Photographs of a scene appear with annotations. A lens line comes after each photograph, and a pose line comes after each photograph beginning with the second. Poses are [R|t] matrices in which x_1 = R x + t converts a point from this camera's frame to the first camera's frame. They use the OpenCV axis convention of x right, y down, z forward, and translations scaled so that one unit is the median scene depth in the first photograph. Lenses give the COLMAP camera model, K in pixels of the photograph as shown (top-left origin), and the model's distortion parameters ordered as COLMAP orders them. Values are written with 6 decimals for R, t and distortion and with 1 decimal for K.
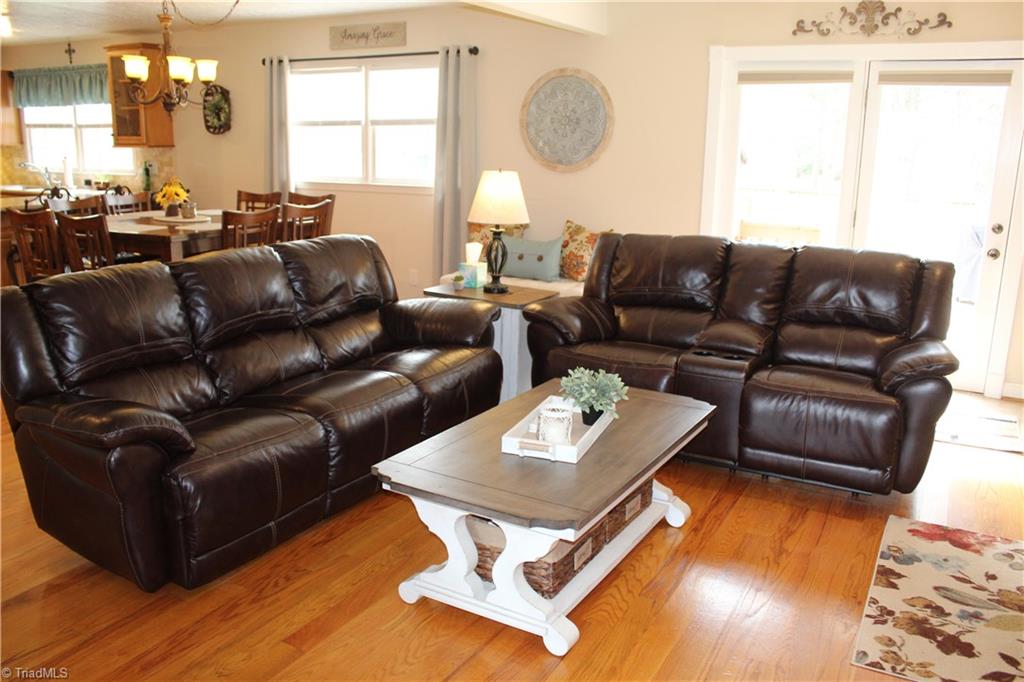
lens RADIAL K [[835.7, 0, 510.1], [0, 835.7, 342.9], [0, 0, 1]] dist [-0.162052, 0.129402]
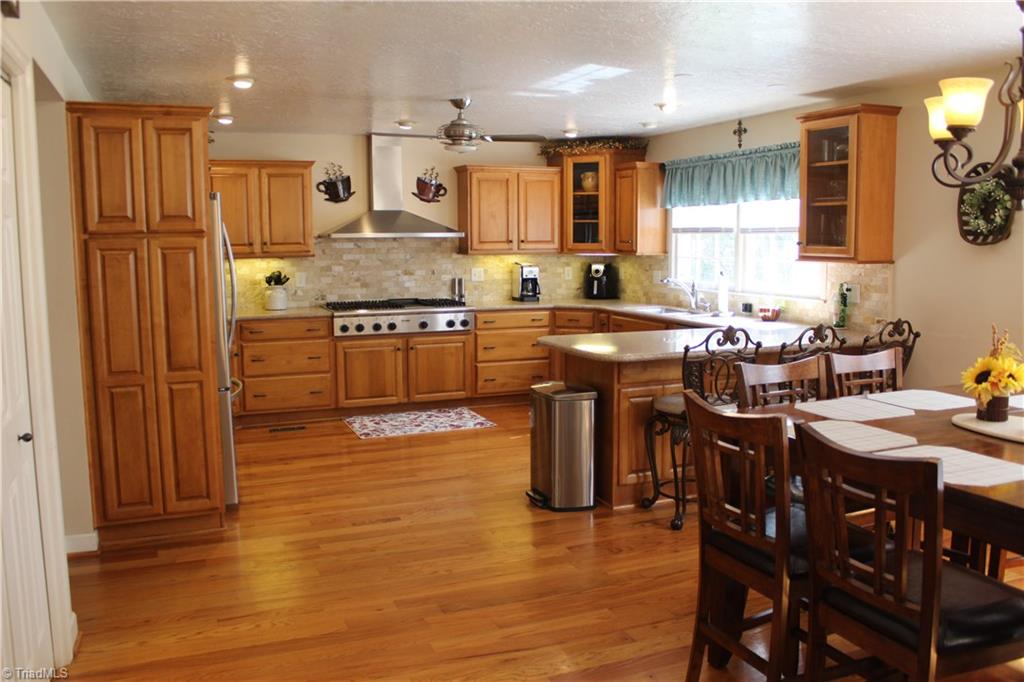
lens RADIAL K [[835.7, 0, 517.6], [0, 835.7, 344.9], [0, 0, 1]] dist [-0.162052, 0.129402]
pose [[0.780937, 0.055185, -0.622167, -0.243053], [-0.131145, 0.988373, -0.076945, -0.089696], [0.610687, 0.141683, 0.779094, 0.328623]]
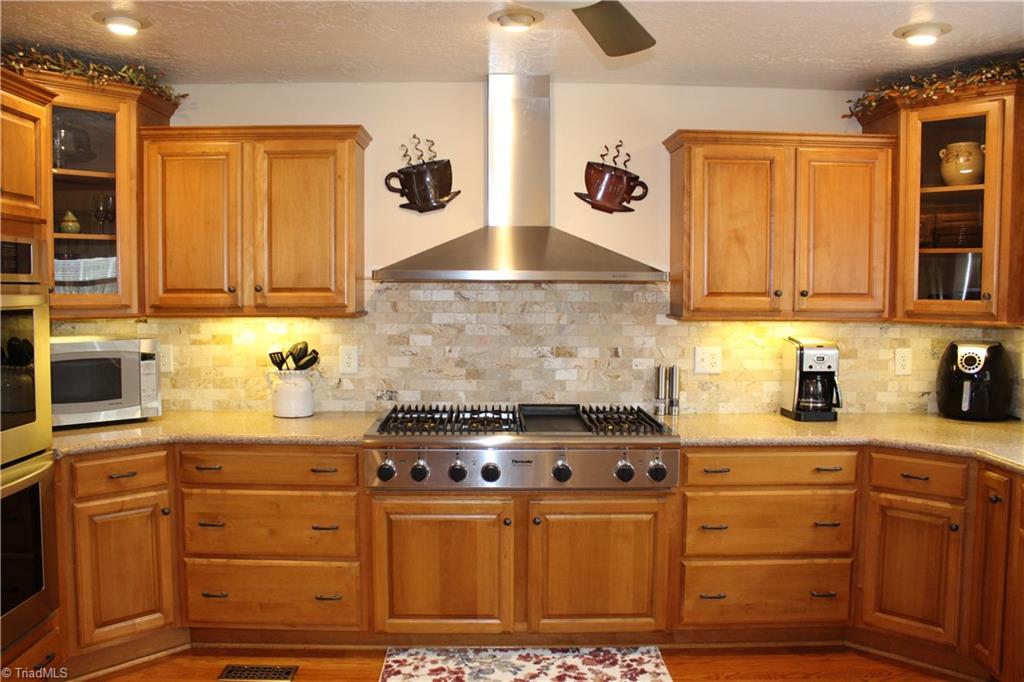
lens RADIAL K [[835.7, 0, 505.5], [0, 835.7, 343.4], [0, 0, 1]] dist [-0.162052, 0.129402]
pose [[0.490110, 0.035562, -0.870935, -0.541681], [-0.206238, 0.975528, -0.076225, -0.191095], [0.846911, 0.216979, 0.485451, 0.725965]]
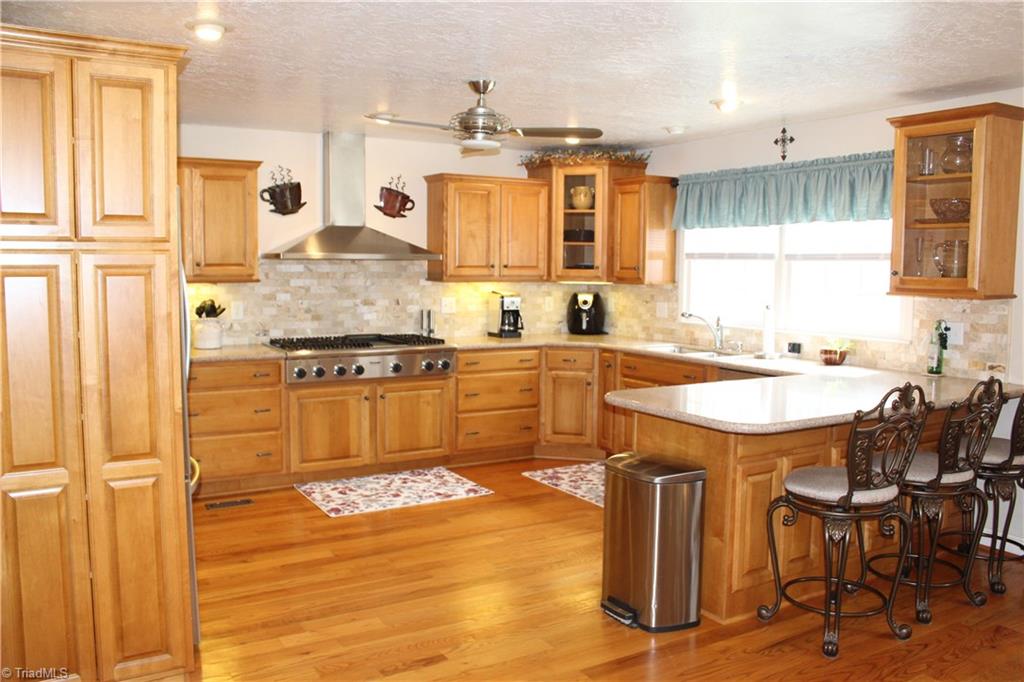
lens RADIAL K [[835.7, 0, 506.5], [0, 835.7, 338.3], [0, 0, 1]] dist [-0.162052, 0.129402]
pose [[0.857791, 0.032180, -0.512991, -0.427827], [-0.115995, 0.984412, -0.132208, -0.107364], [0.500740, 0.172911, 0.848152, 0.392119]]
